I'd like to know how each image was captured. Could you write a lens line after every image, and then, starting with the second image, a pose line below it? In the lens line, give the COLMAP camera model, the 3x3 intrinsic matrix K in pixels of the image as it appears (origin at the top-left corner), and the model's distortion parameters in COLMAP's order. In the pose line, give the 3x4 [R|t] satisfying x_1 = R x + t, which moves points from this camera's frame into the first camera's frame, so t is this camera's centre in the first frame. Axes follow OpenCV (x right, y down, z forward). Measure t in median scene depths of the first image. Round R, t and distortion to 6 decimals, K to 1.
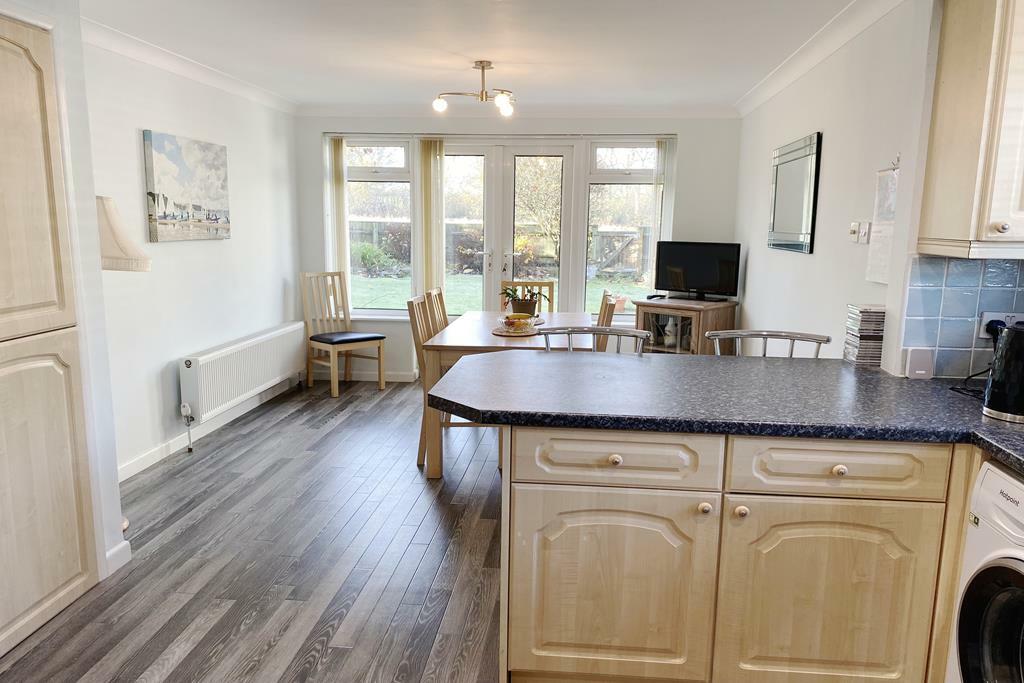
lens RADIAL K [[750.9, 0, 522.8], [0, 750.9, 351.0], [0, 0, 1]] dist [0.021332, -0.001800]
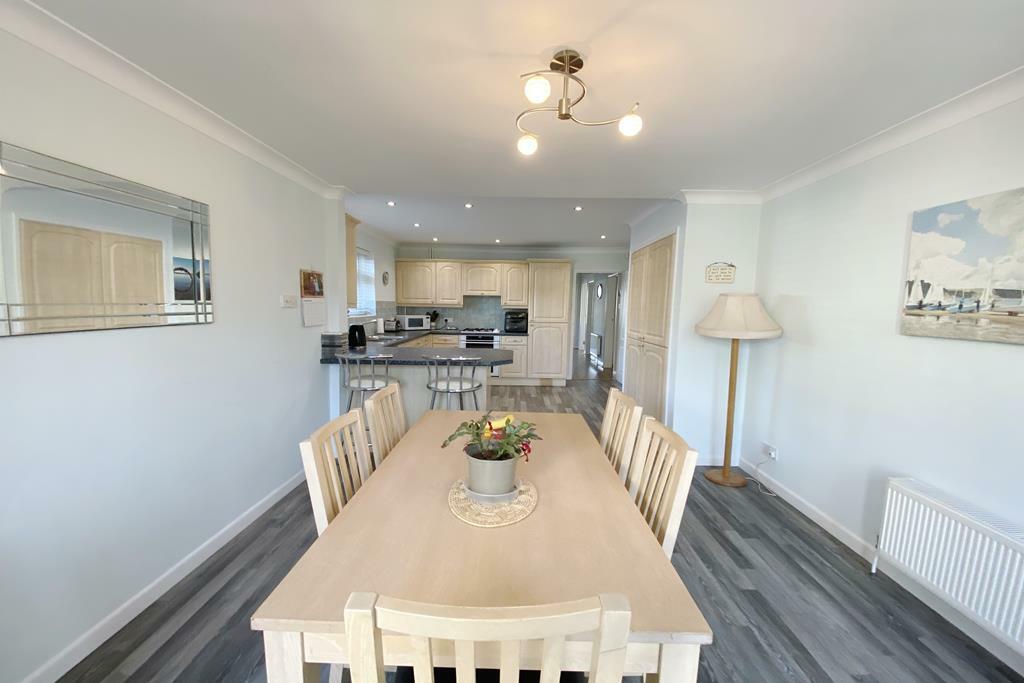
lens RADIAL K [[413.4, 0, 498.7], [0, 413.4, 354.8], [0, 0, 1]] dist [-0.007263, -0.009127]
pose [[-0.998811, -0.028055, -0.039872, 0.011887], [-0.038248, 0.958060, 0.284004, -0.241017], [0.030232, 0.285191, -0.957994, 1.457335]]
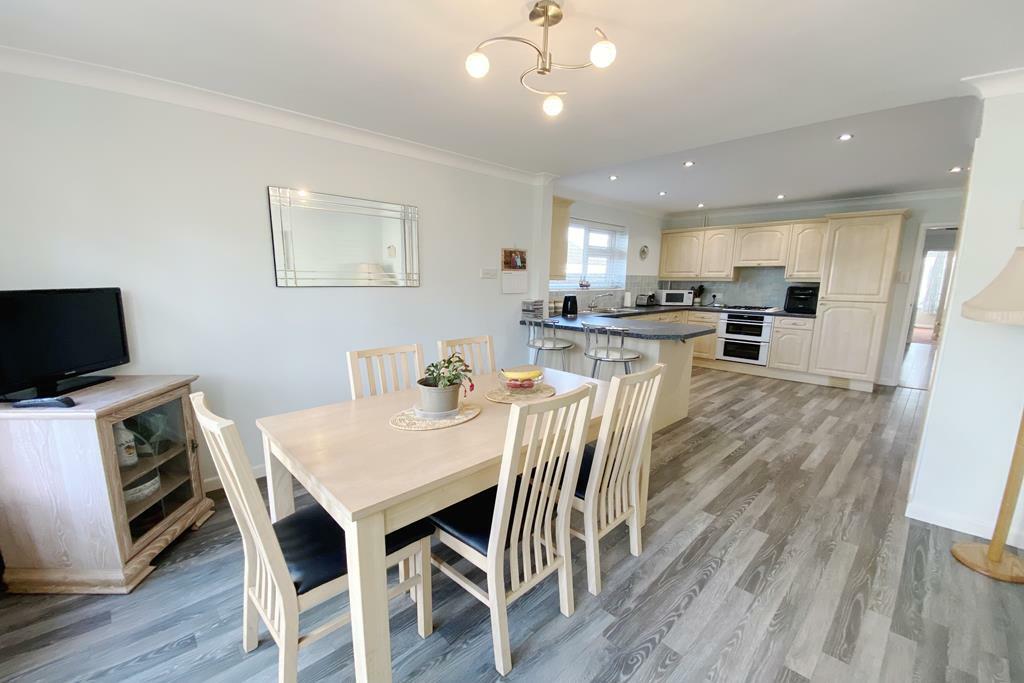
lens RADIAL K [[413.4, 0, 493.7], [0, 413.4, 354.4], [0, 0, 1]] dist [-0.007263, -0.009127]
pose [[-0.722758, -0.142059, 0.676343, -0.313812], [0.099099, 0.947229, 0.304856, -0.223021], [-0.683959, 0.287362, -0.670540, 1.401780]]
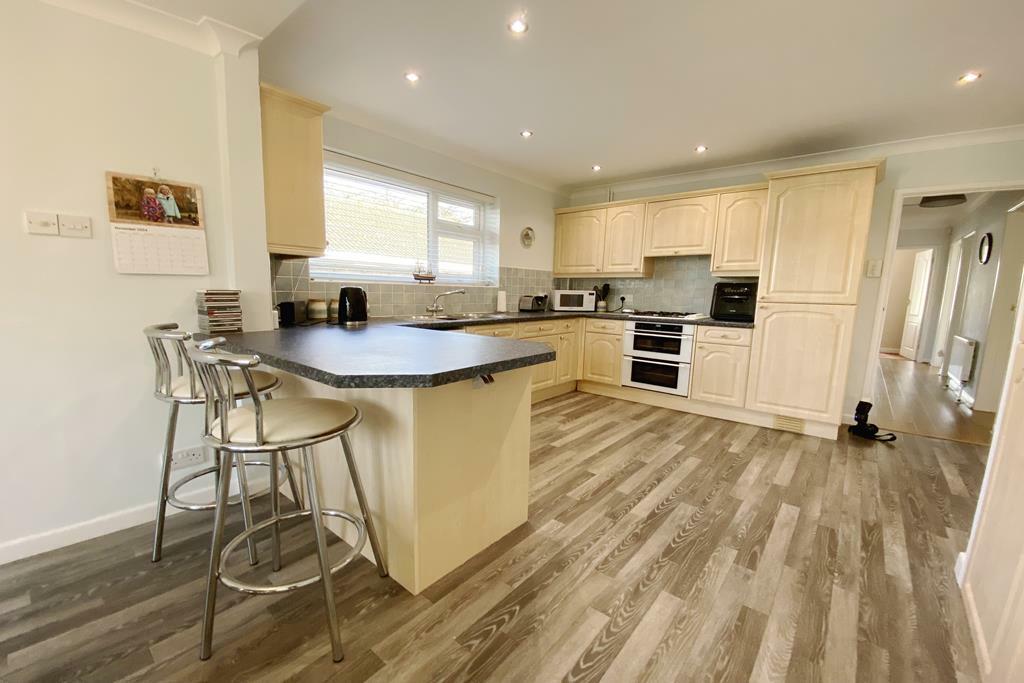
lens RADIAL K [[413.4, 0, 499.8], [0, 413.4, 353.6], [0, 0, 1]] dist [-0.007263, -0.009127]
pose [[-0.799732, -0.120650, 0.588110, -0.250079], [0.068882, 0.954690, 0.289522, -0.082947], [-0.596393, 0.272050, -0.755185, 0.833718]]
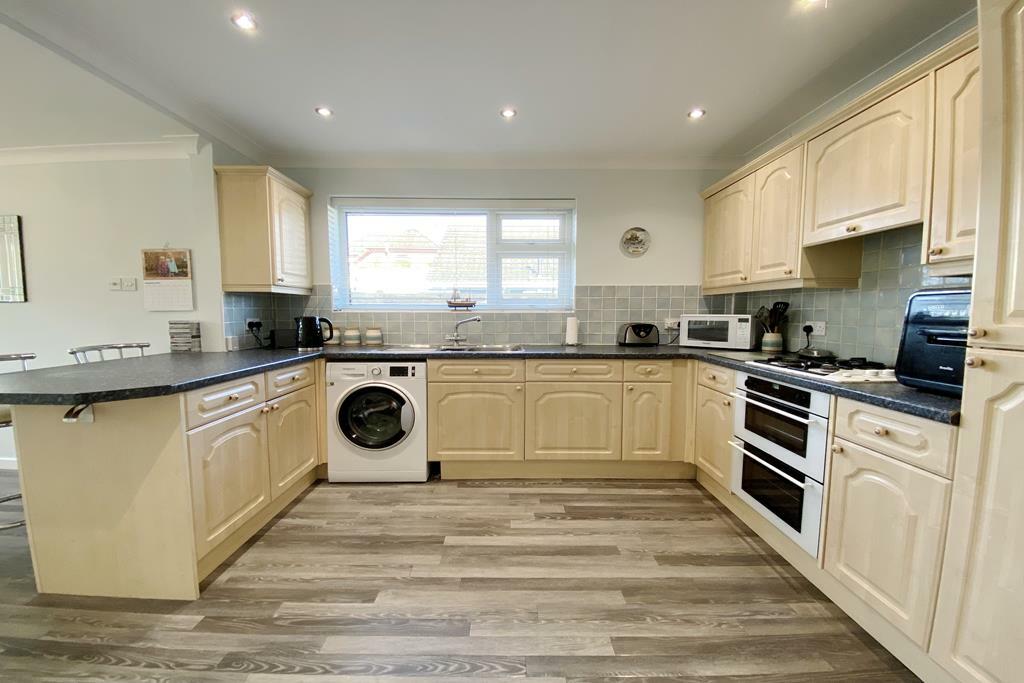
lens RADIAL K [[413.4, 0, 499.1], [0, 413.4, 340.1], [0, 0, 1]] dist [-0.007263, -0.009127]
pose [[-0.068618, -0.081085, 0.994342, -0.399909], [0.163266, 0.982342, 0.091374, 0.013815], [-0.984193, 0.168612, -0.054168, 0.200600]]
